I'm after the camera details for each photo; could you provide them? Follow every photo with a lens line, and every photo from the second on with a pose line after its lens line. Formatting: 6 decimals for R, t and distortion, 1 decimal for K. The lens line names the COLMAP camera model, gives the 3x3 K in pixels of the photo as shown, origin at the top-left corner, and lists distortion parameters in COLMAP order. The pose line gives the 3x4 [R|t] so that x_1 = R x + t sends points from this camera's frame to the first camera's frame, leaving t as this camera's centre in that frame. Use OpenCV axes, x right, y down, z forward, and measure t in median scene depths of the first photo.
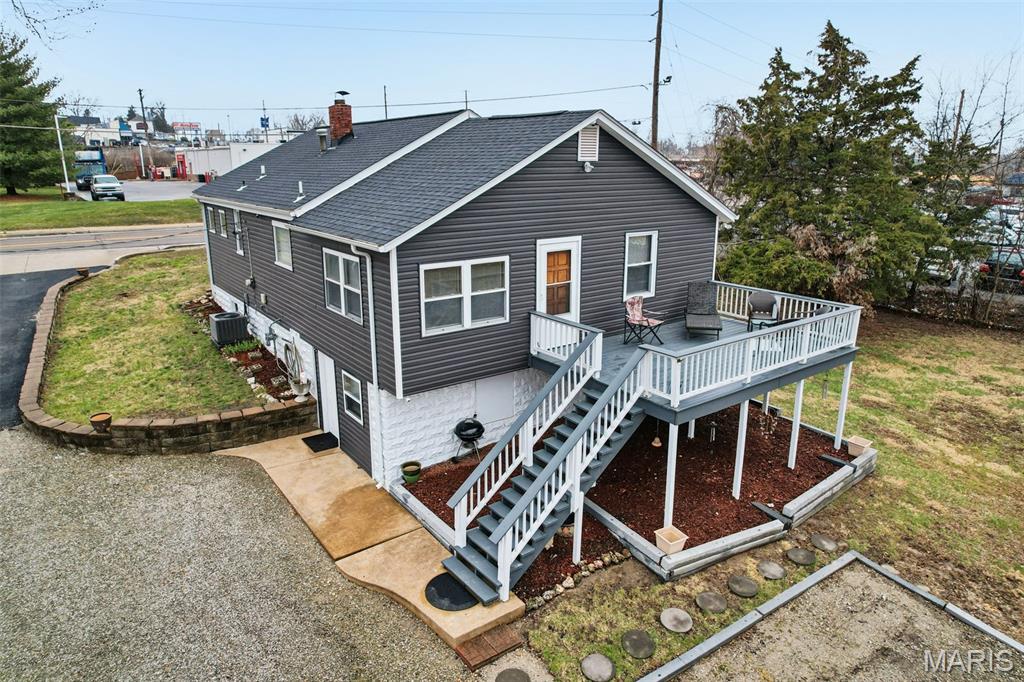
lens RADIAL K [[664.8, 0, 518.1], [0, 664.8, 341.0], [0, 0, 1]] dist [-0.087431, 0.071990]
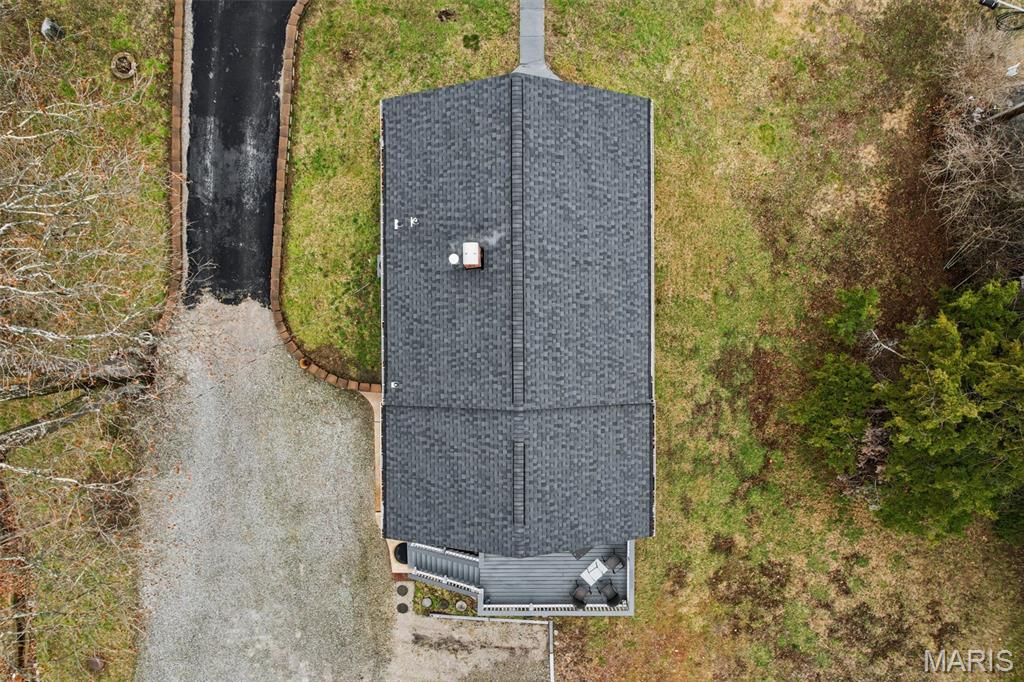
lens RADIAL K [[664.8, 0, 518.1], [0, 664.8, 341.0], [0, 0, 1]] dist [-0.087431, 0.071990]
pose [[0.802621, 0.596374, 0.011740, -0.220015], [-0.160108, 0.196436, 0.967356, -2.013991], [0.574600, -0.778300, 0.253148, 1.000049]]
